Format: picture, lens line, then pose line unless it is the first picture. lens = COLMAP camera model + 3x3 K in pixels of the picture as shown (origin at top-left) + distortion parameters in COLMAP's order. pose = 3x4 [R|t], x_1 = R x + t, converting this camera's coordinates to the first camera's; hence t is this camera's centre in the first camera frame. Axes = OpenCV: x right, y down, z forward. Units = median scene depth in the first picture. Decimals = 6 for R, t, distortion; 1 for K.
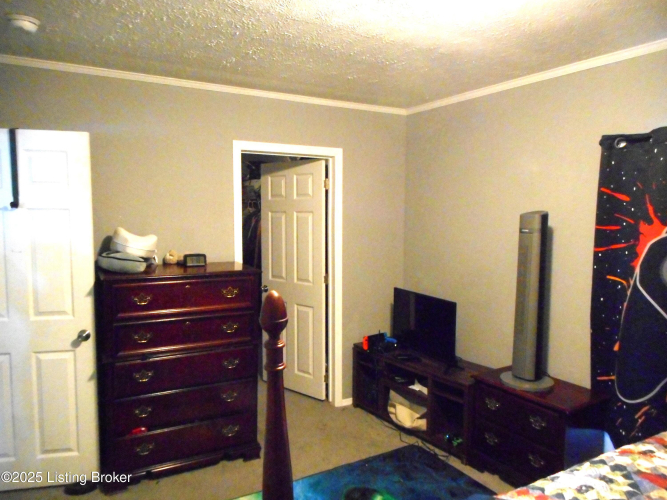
lens RADIAL K [[499.8, 0, 334.7], [0, 499.8, 250.9], [0, 0, 1]] dist [-0.000689, 0.000061]
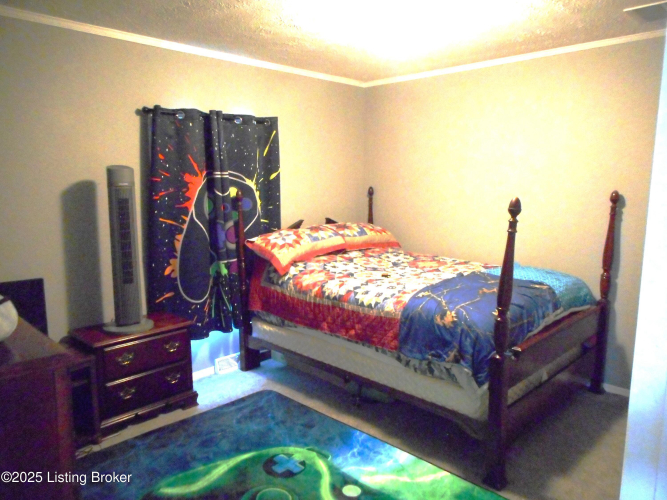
lens RADIAL K [[499.8, 0, 334.7], [0, 499.8, 250.9], [0, 0, 1]] dist [-0.000689, 0.000061]
pose [[-0.268888, -0.144435, 0.952280, -0.700015], [0.074739, 0.982583, 0.170134, -0.044986], [-0.960267, 0.116919, -0.253409, 0.799431]]
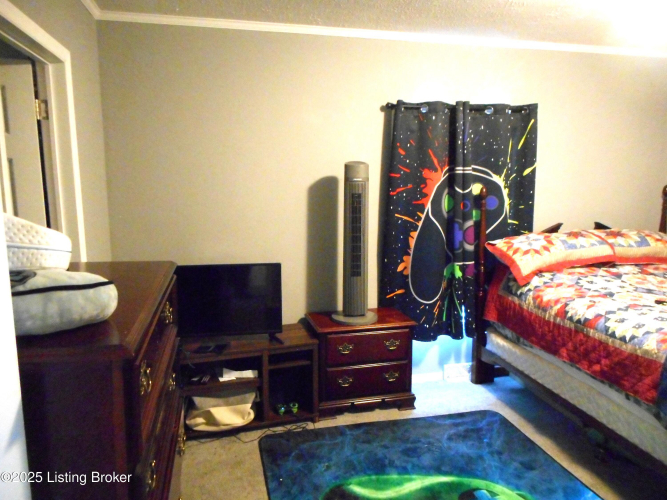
lens RADIAL K [[499.8, 0, 334.7], [0, 499.8, 250.9], [0, 0, 1]] dist [-0.000689, 0.000061]
pose [[0.294664, -0.149320, 0.943862, -0.624182], [0.077985, 0.988179, 0.131985, -0.032553], [-0.952413, 0.034716, 0.302826, 0.678278]]
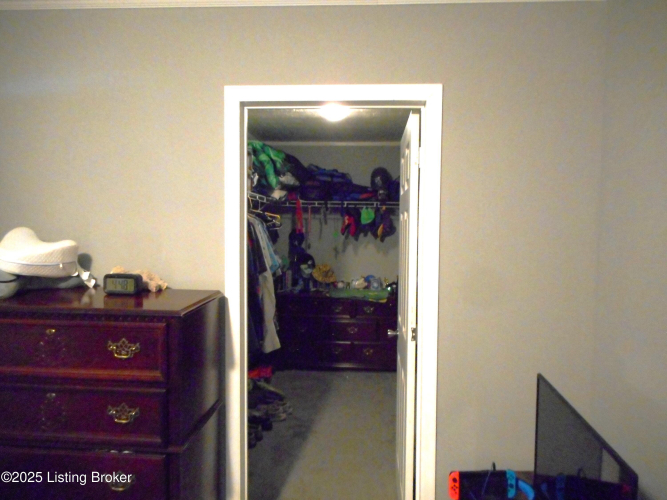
lens RADIAL K [[499.8, 0, 334.7], [0, 499.8, 250.9], [0, 0, 1]] dist [-0.000689, 0.000061]
pose [[0.829784, 0.030058, -0.557275, 0.274806], [-0.050483, 0.998498, -0.021312, -0.022509], [0.555797, 0.045817, 0.830055, 0.668513]]
